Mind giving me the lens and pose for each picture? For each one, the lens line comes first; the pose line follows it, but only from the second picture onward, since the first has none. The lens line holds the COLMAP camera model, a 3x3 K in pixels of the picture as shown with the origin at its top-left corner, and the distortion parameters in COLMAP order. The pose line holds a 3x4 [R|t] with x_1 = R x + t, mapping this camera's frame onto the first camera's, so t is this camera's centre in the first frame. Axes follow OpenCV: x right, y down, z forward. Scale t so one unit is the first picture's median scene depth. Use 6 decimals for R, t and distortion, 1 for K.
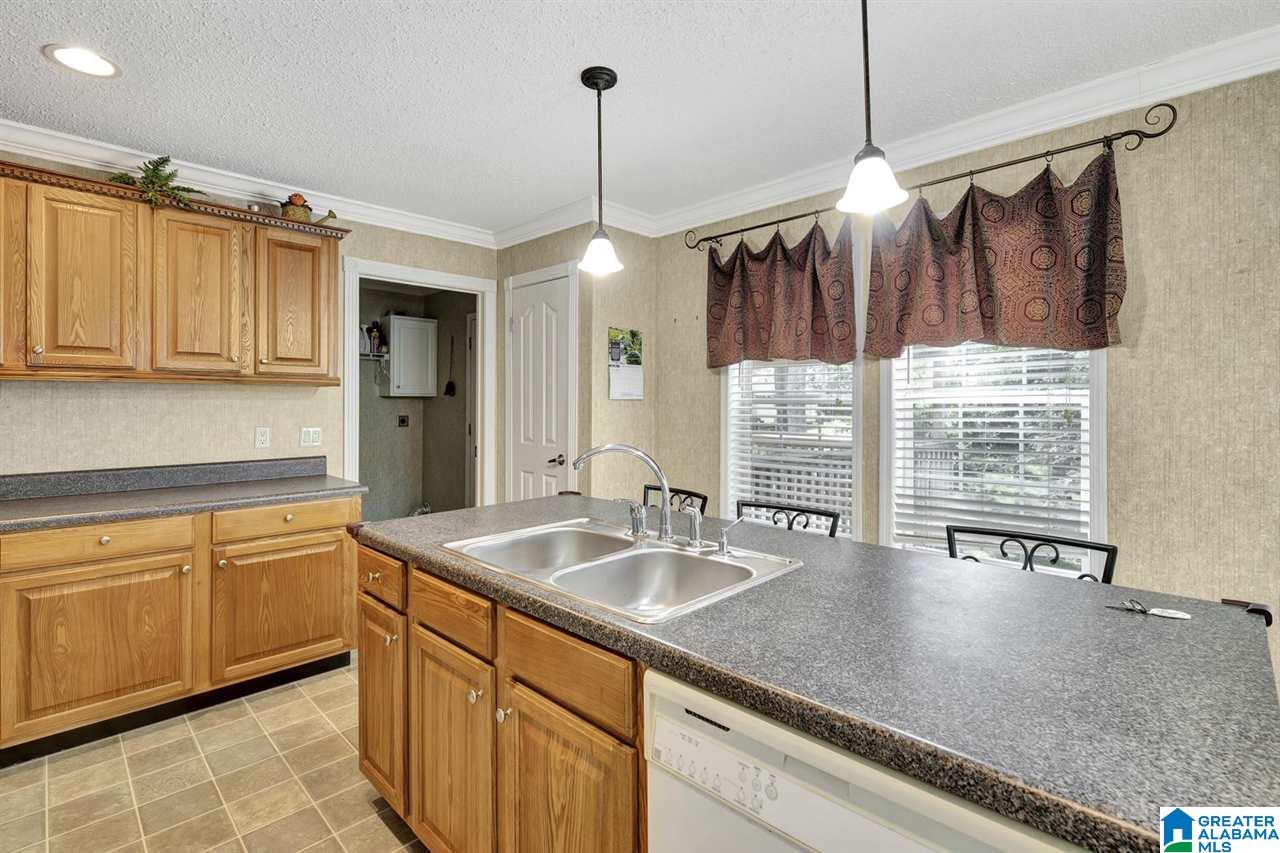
lens RADIAL K [[590.3, 0, 643.7], [0, 590.3, 401.0], [0, 0, 1]] dist [-0.000256, -0.001050]
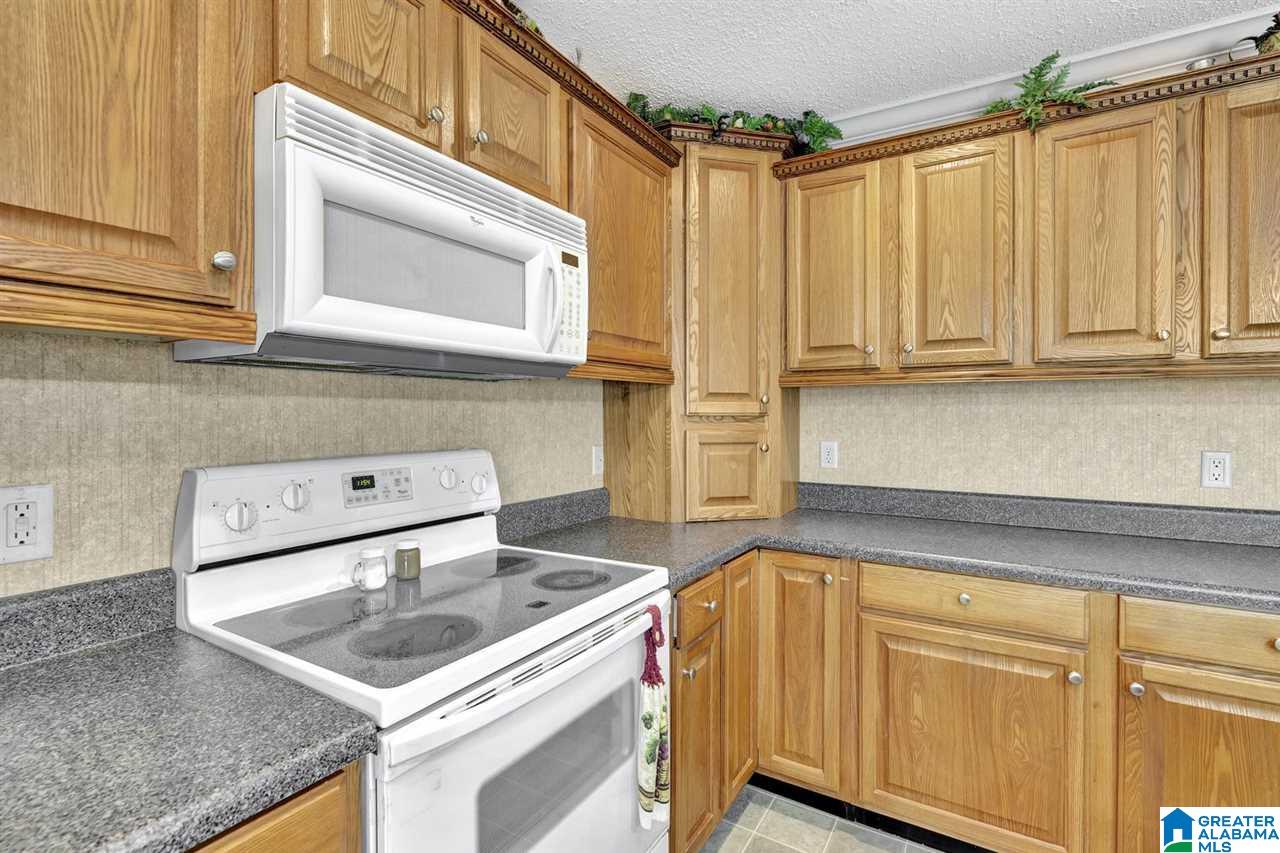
lens RADIAL K [[590.3, 0, 640.6], [0, 590.3, 415.7], [0, 0, 1]] dist [-0.000256, -0.001050]
pose [[0.227657, 0.004474, -0.973731, -0.259706], [0.004334, 0.999975, 0.005608, 0.004208], [0.973732, -0.005497, 0.227632, 0.390909]]
